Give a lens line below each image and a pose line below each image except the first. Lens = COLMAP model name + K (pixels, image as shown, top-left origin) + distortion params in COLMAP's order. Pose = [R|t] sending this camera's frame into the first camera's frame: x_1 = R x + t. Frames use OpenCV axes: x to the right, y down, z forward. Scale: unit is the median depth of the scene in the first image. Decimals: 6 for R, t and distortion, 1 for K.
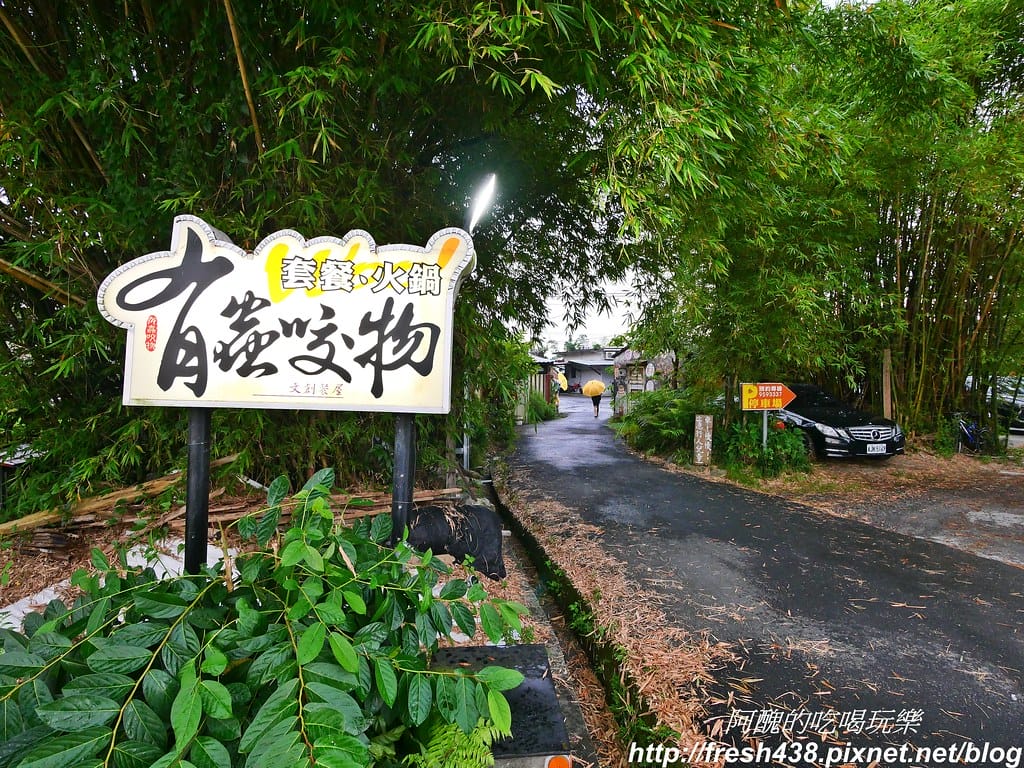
lens RADIAL K [[1003.1, 0, 512.0], [0, 1003.1, 384.0], [0, 0, 1]] dist [-0.000709, -0.012500]
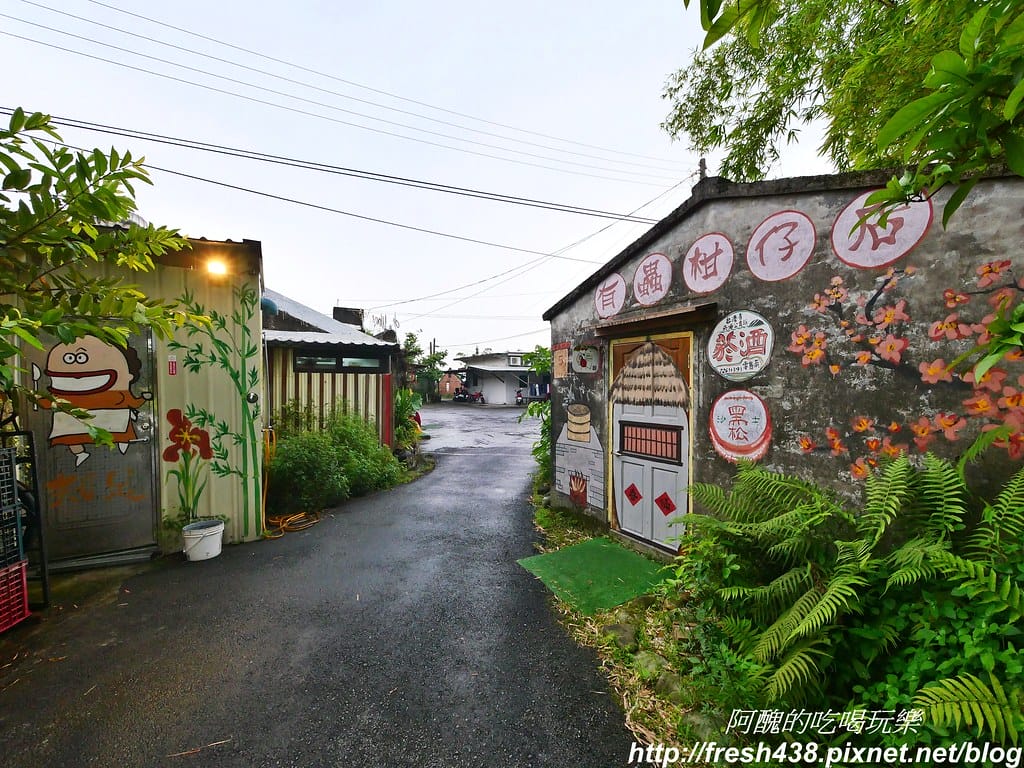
lens RADIAL K [[1003.1, 0, 512.0], [0, 1003.1, 384.0], [0, 0, 1]] dist [-0.000709, -0.012500]
pose [[0.995403, 0.003057, 0.095725, 0.059397], [-0.002283, 0.999964, -0.008192, -0.002608], [-0.095747, 0.007935, 0.995374, 0.691999]]
